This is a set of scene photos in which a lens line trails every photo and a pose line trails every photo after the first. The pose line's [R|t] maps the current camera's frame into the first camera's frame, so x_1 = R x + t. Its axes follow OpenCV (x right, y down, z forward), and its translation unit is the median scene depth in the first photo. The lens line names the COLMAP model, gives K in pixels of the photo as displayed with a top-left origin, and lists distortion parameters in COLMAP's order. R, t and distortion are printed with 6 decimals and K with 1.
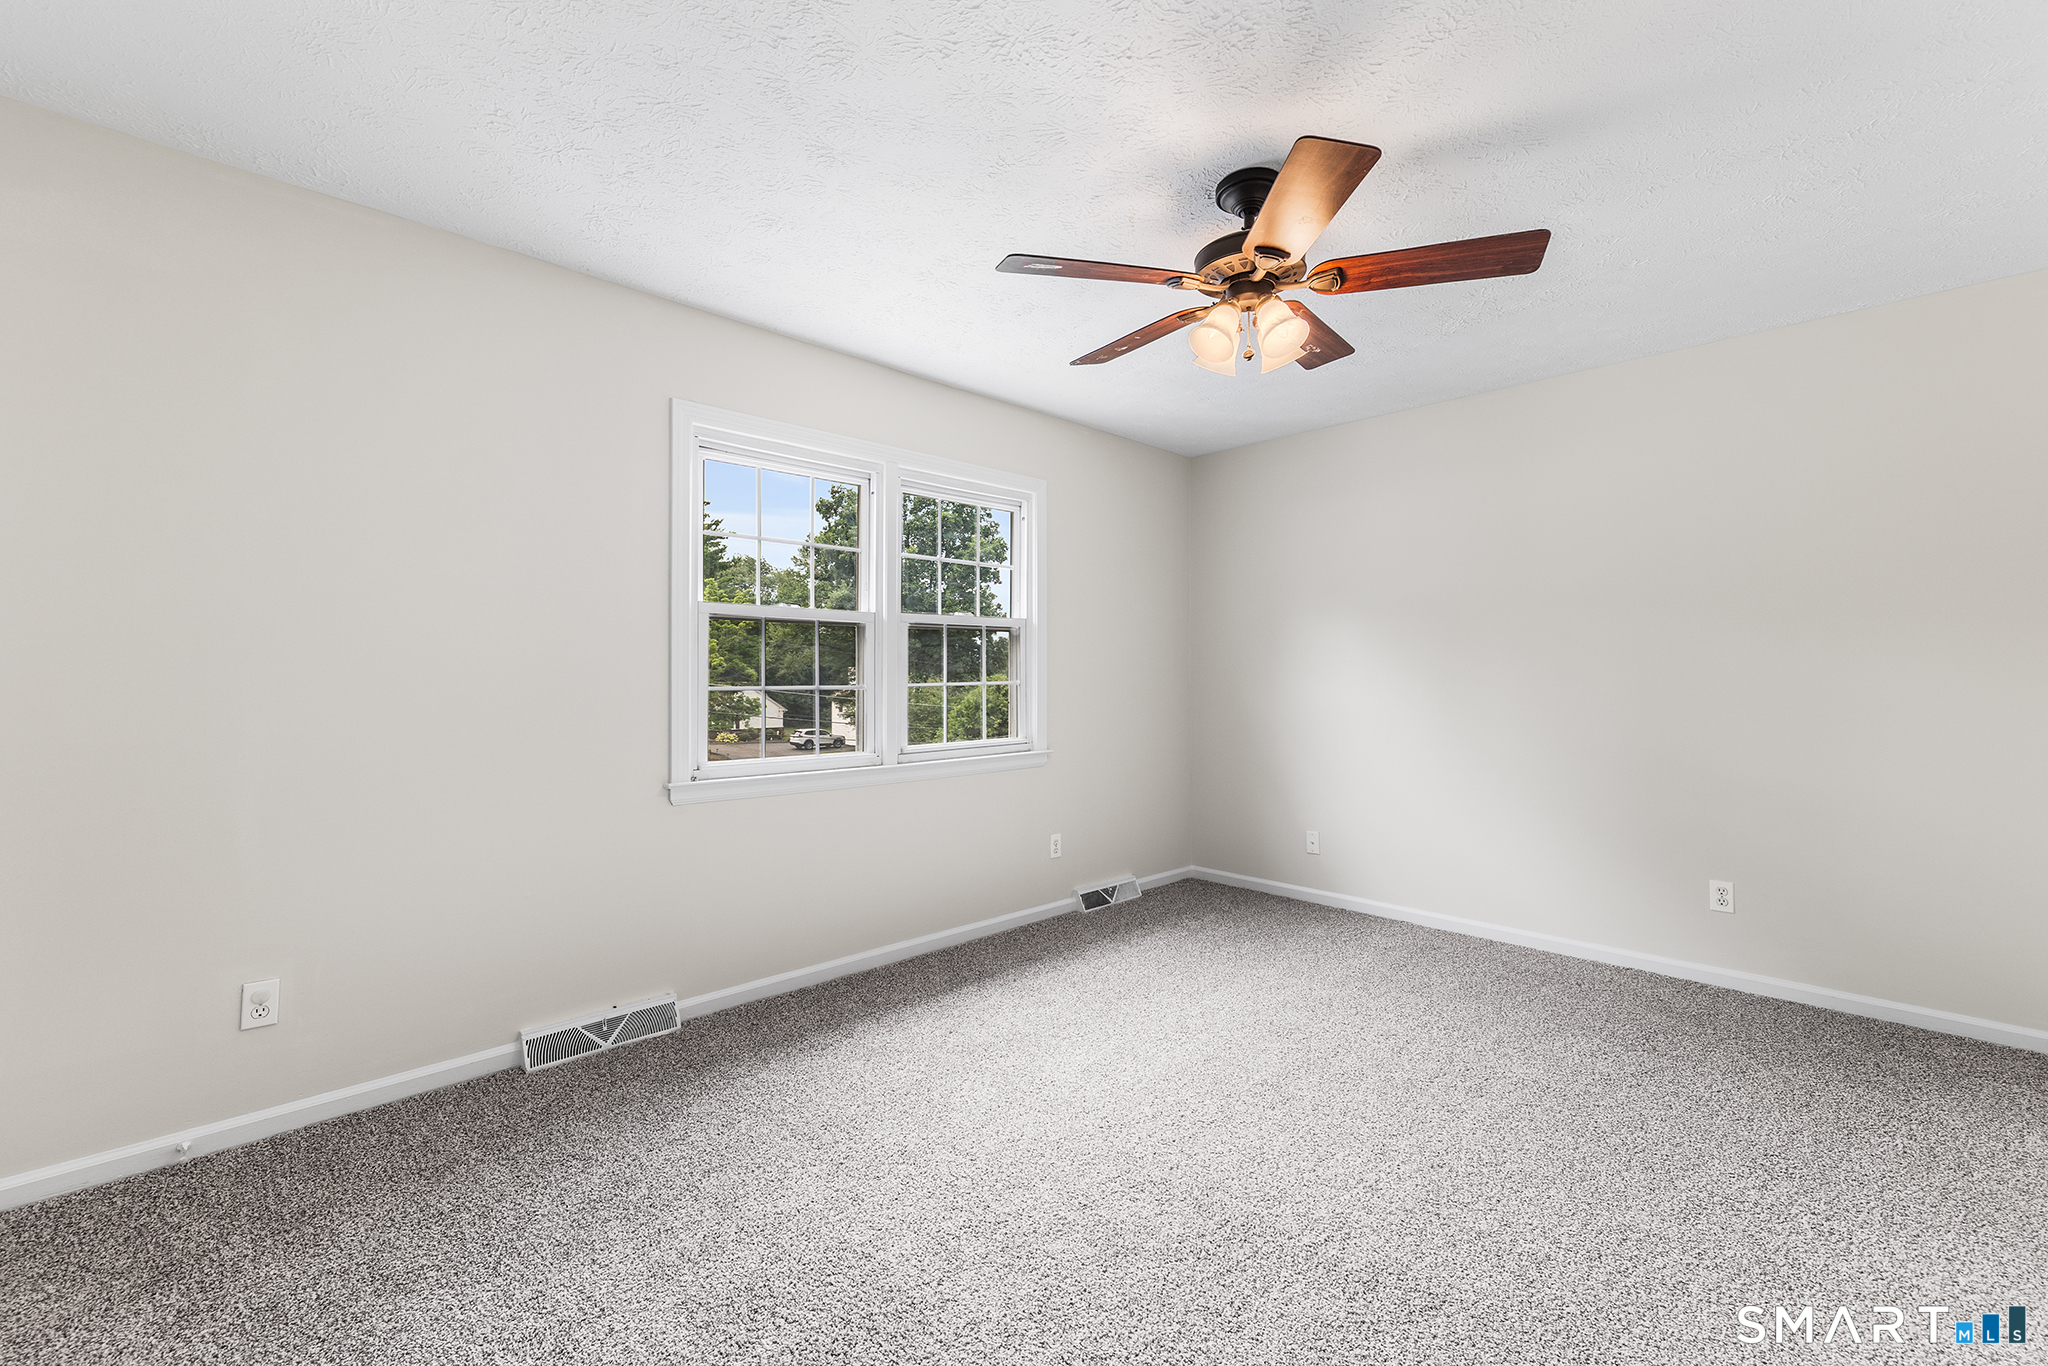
lens RADIAL K [[737.4, 0, 1018.3], [0, 737.4, 679.4], [0, 0, 1]] dist [-0.012743, -0.000099]
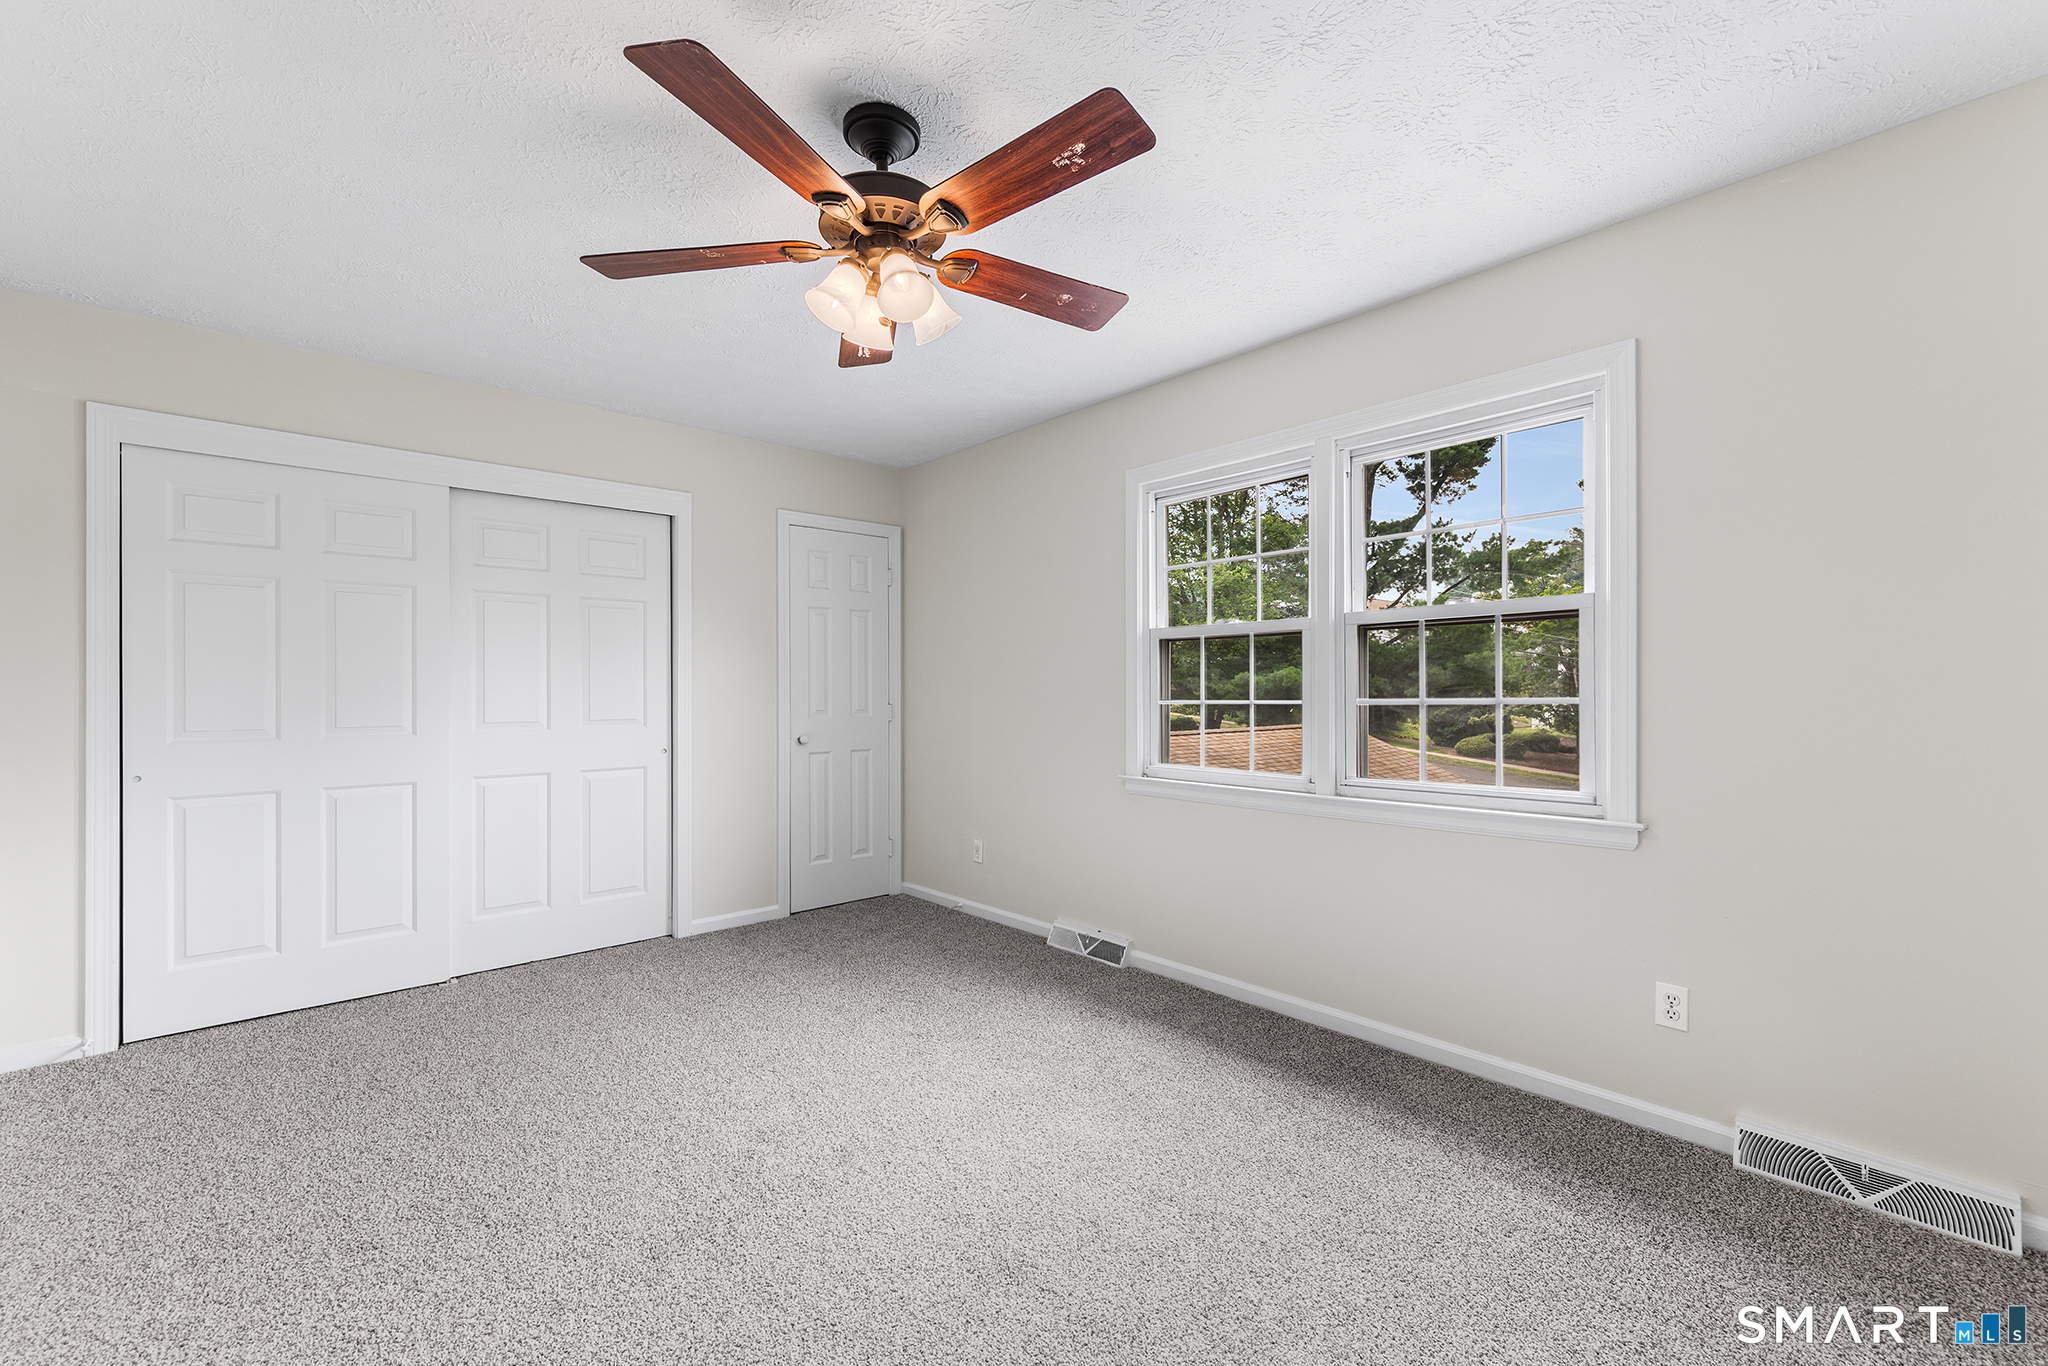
lens RADIAL K [[834.8, 0, 1031.4], [0, 834.8, 689.0], [0, 0, 1]] dist [-0.003724, -0.000212]
pose [[0.033597, 0.002550, -0.999432, 0.763988], [0.005973, 0.999978, 0.002752, -0.009948], [0.999418, -0.006062, 0.033581, 0.623827]]
